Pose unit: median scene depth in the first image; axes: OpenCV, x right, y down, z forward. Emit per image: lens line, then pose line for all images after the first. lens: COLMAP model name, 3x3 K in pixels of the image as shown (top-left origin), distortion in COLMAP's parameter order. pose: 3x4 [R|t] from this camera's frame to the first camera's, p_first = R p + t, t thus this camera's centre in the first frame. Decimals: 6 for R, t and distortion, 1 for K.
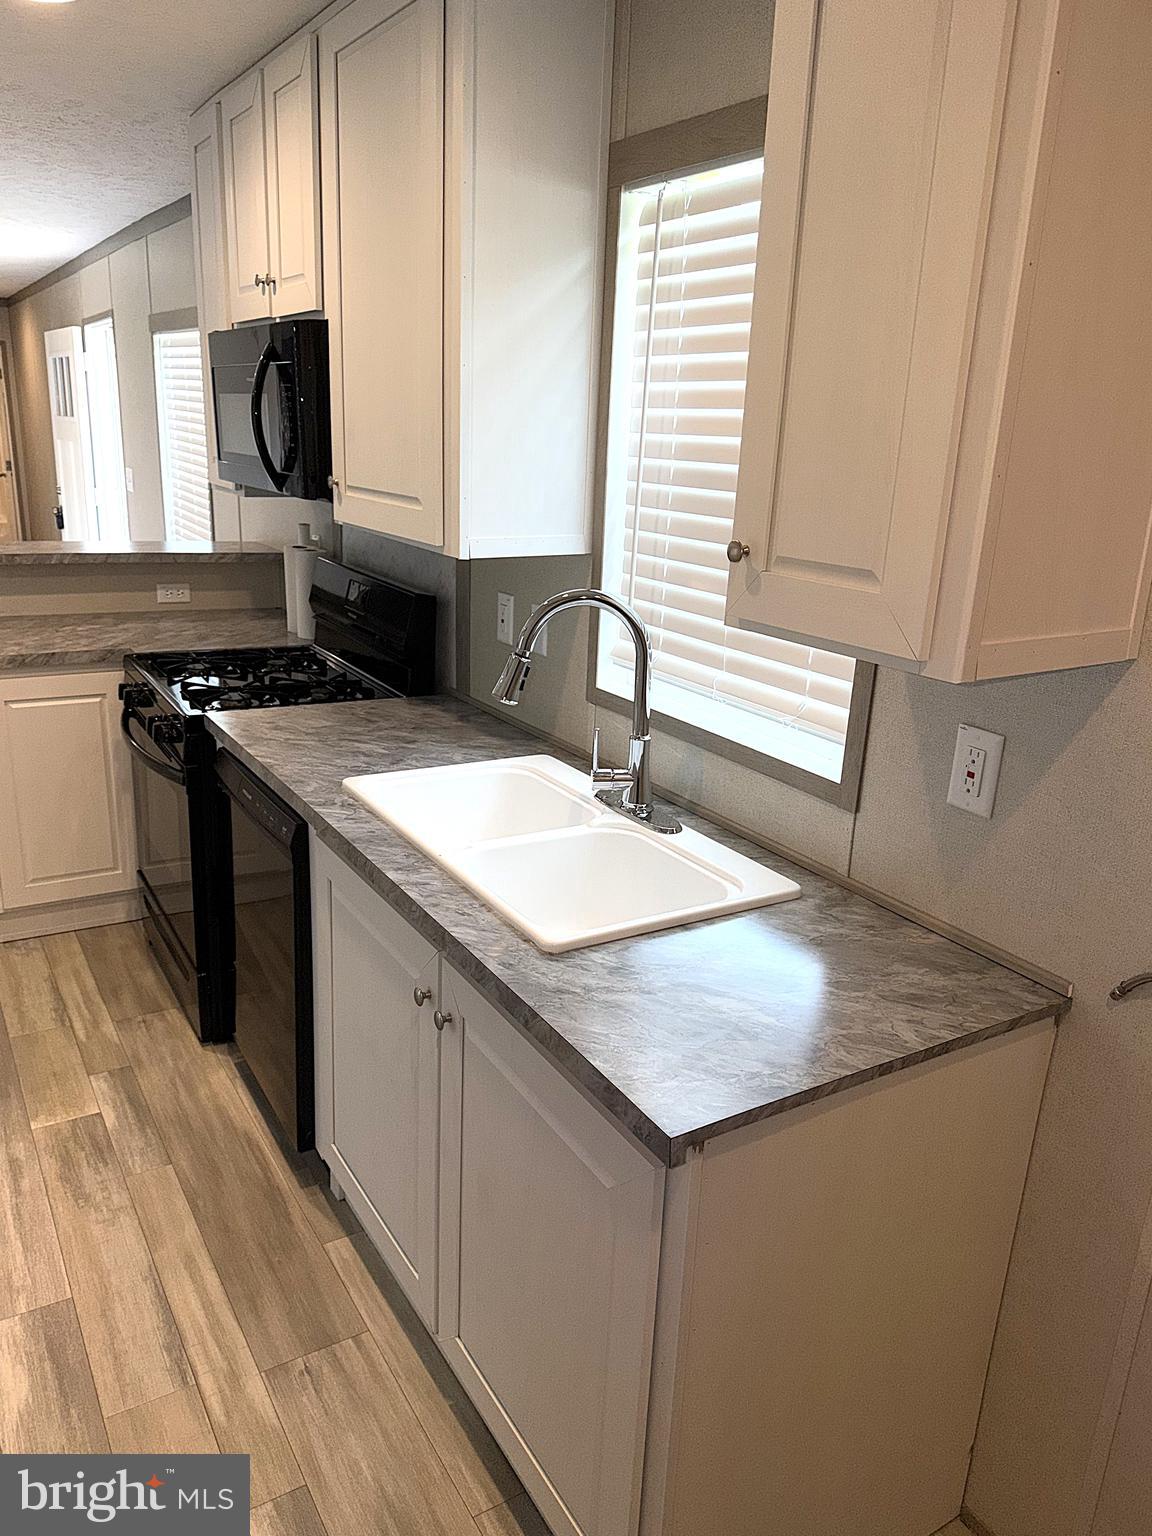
lens RADIAL K [[1114.5, 0, 579.5], [0, 1114.5, 790.4], [0, 0, 1]] dist [0.005238, 0.000381]
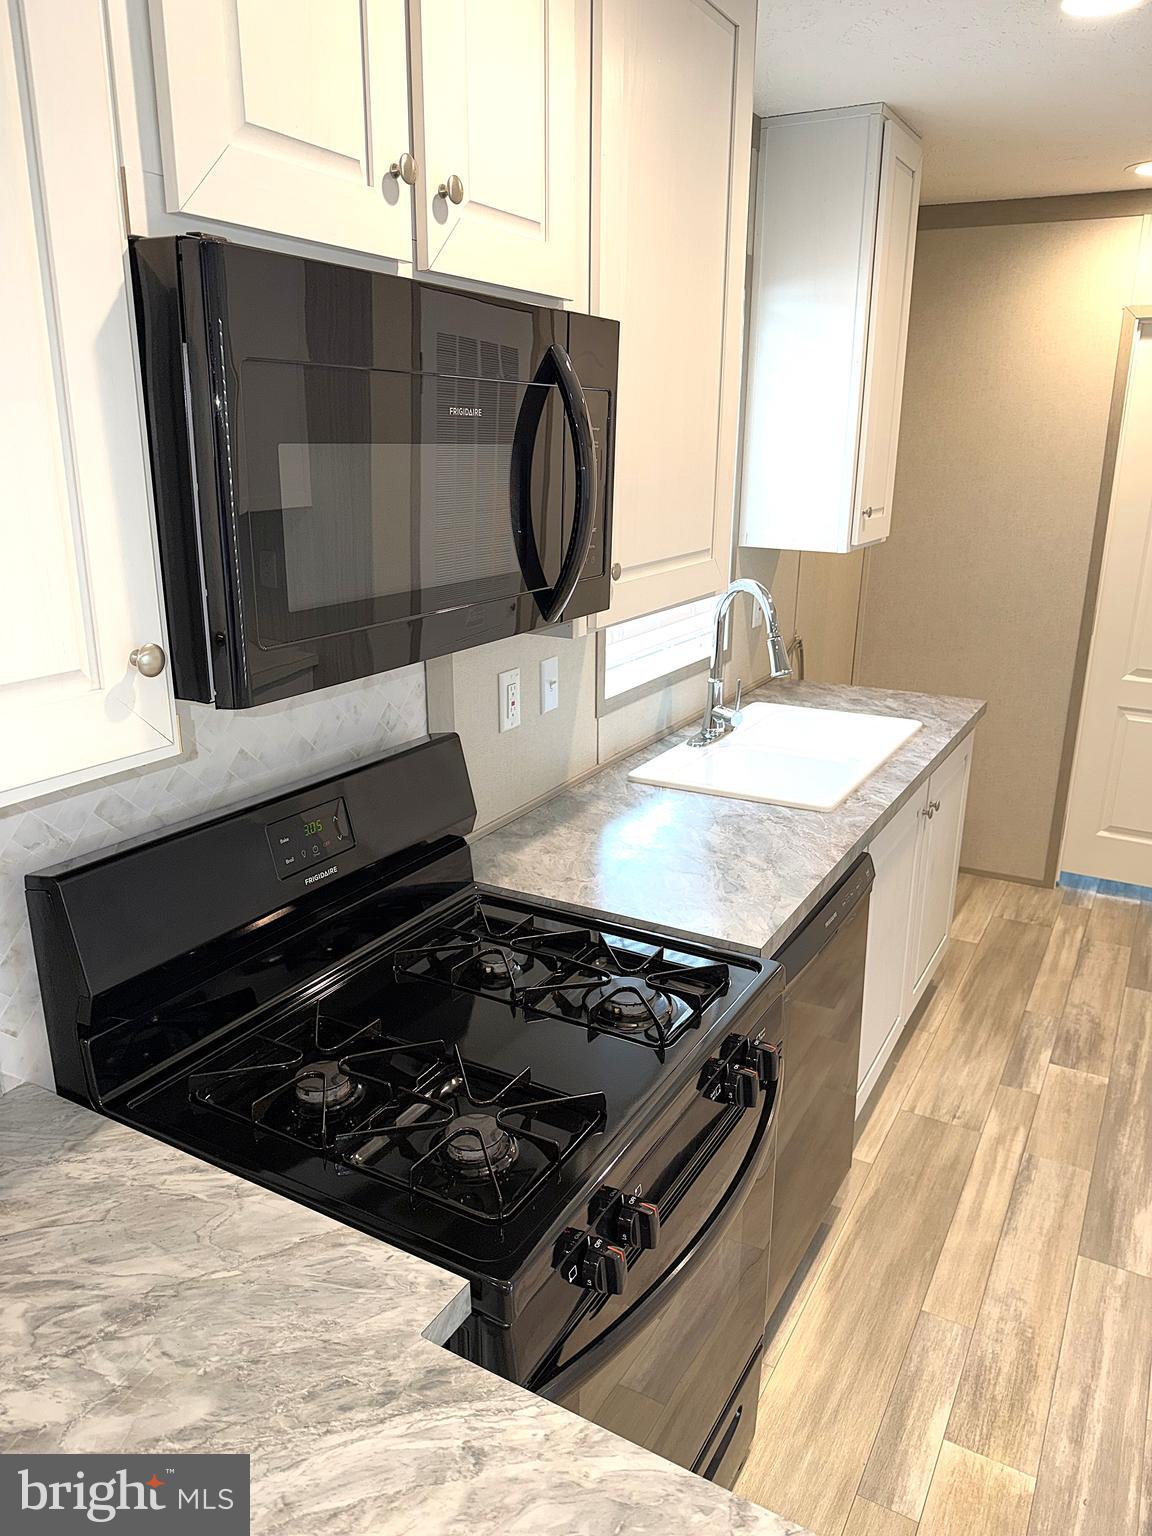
lens RADIAL K [[1073.1, 0, 576.0], [0, 1073.1, 768.0], [0, 0, 1]] dist [0.008173, -0.004964]
pose [[-0.472547, -0.303422, 0.827426, -0.862058], [0.248252, 0.855018, 0.455319, -0.522282], [-0.845618, 0.420570, -0.328711, 1.412114]]
